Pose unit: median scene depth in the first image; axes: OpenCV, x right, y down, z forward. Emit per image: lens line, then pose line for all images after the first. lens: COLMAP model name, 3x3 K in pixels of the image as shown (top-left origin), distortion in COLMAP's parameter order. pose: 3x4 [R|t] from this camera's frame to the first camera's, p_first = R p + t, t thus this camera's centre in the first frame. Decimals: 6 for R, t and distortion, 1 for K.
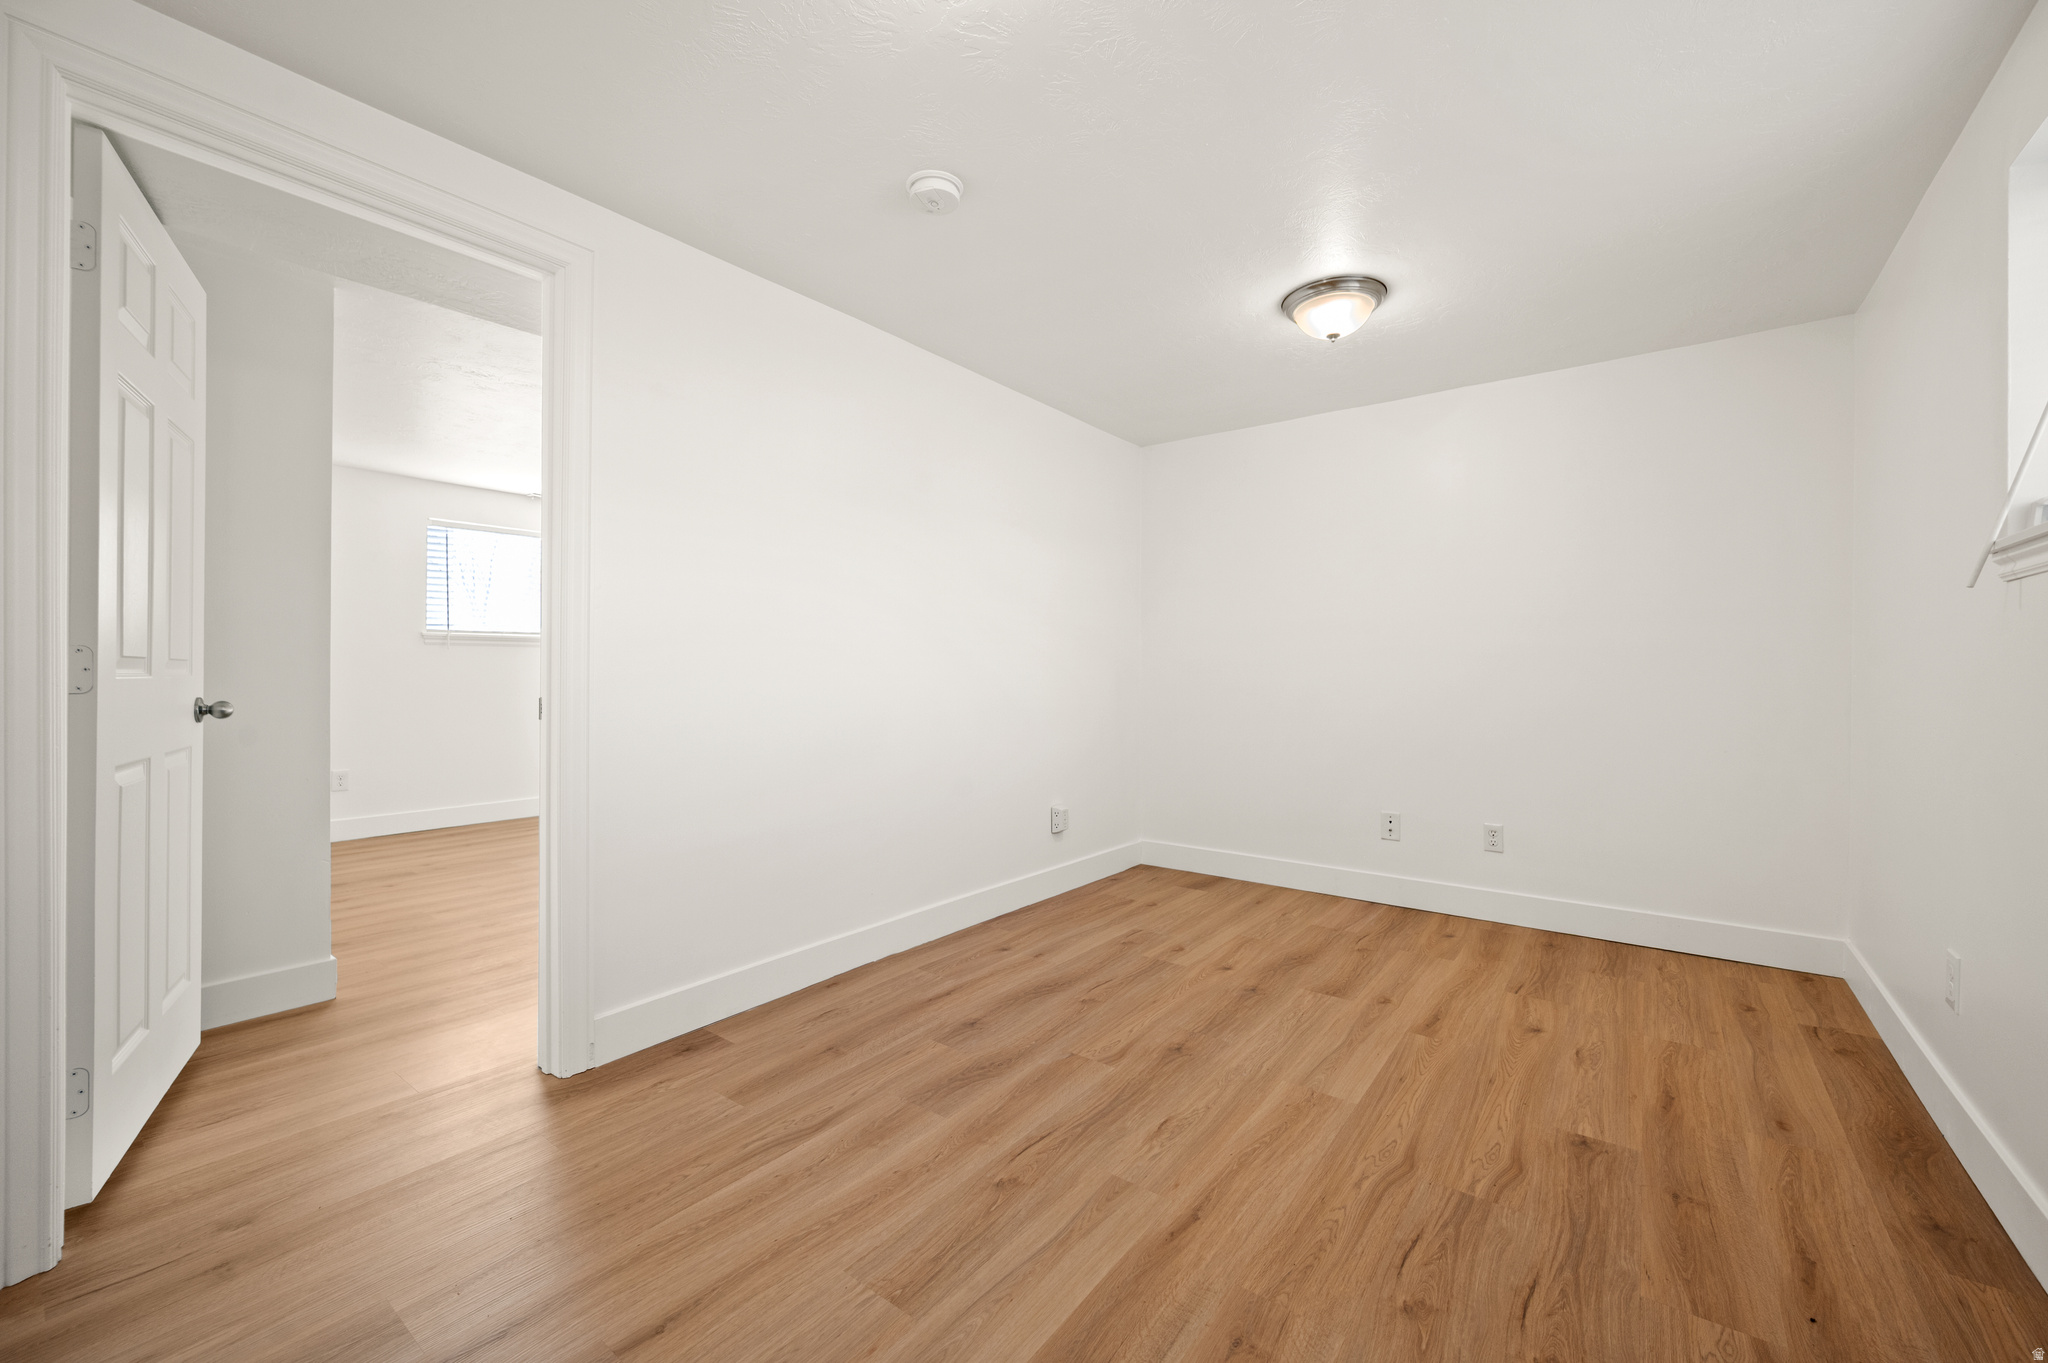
lens RADIAL K [[823.3, 0, 1020.1], [0, 823.3, 672.6], [0, 0, 1]] dist [-0.002449, 0.000345]
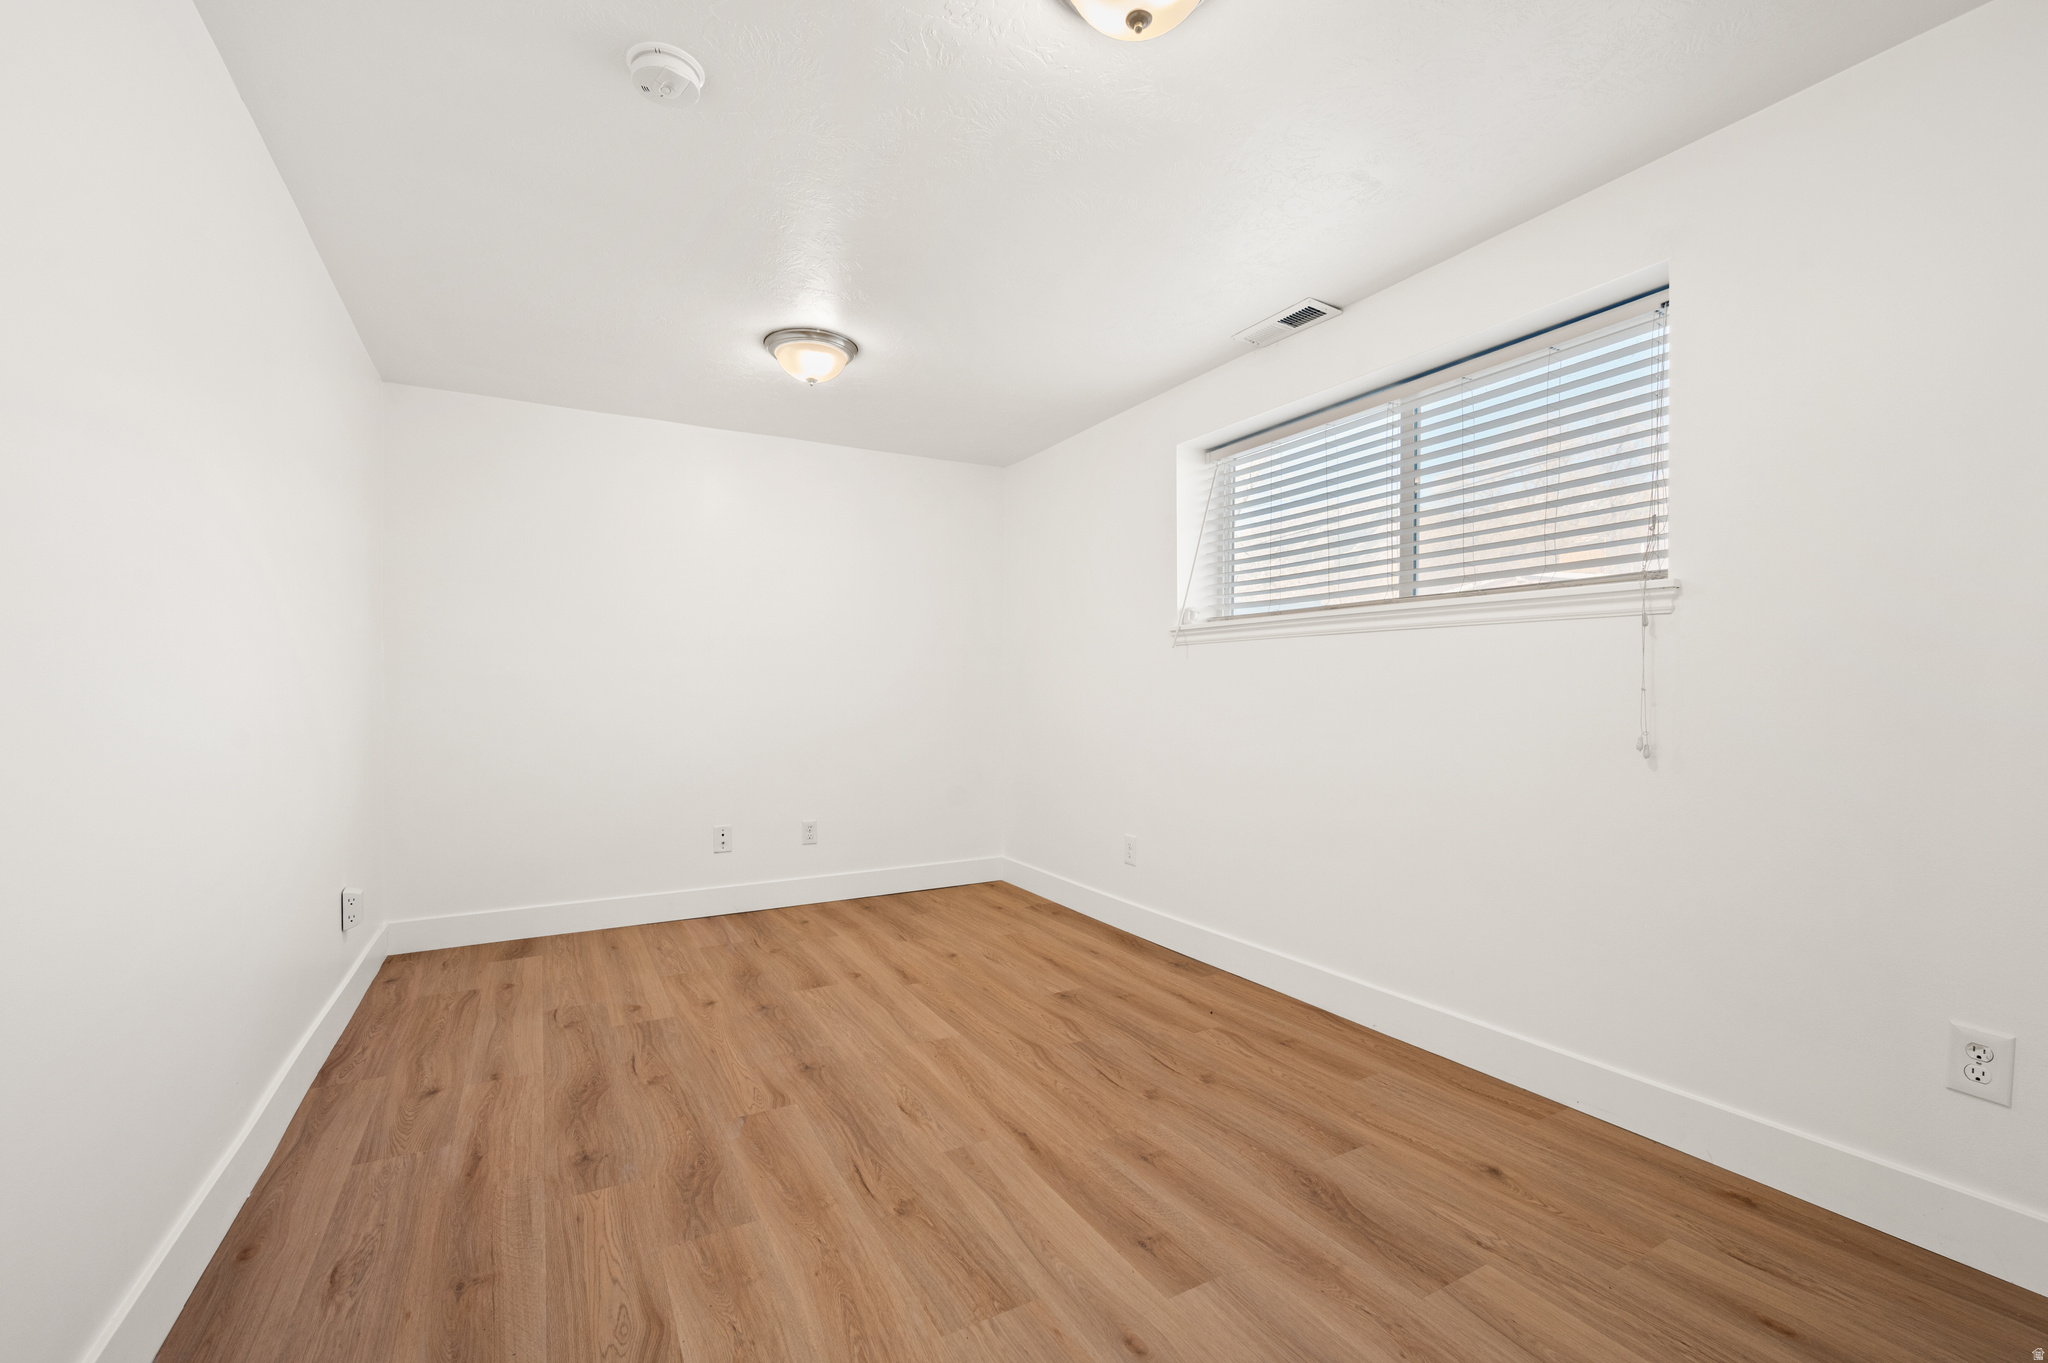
lens RADIAL K [[878.9, 0, 1027.0], [0, 878.9, 697.5], [0, 0, 1]] dist [-0.002514, 0.000017]
pose [[0.393637, -0.012196, 0.919185, -0.666167], [0.005509, 0.999925, 0.010908, -0.007999], [-0.919249, 0.000770, 0.393675, 0.315152]]
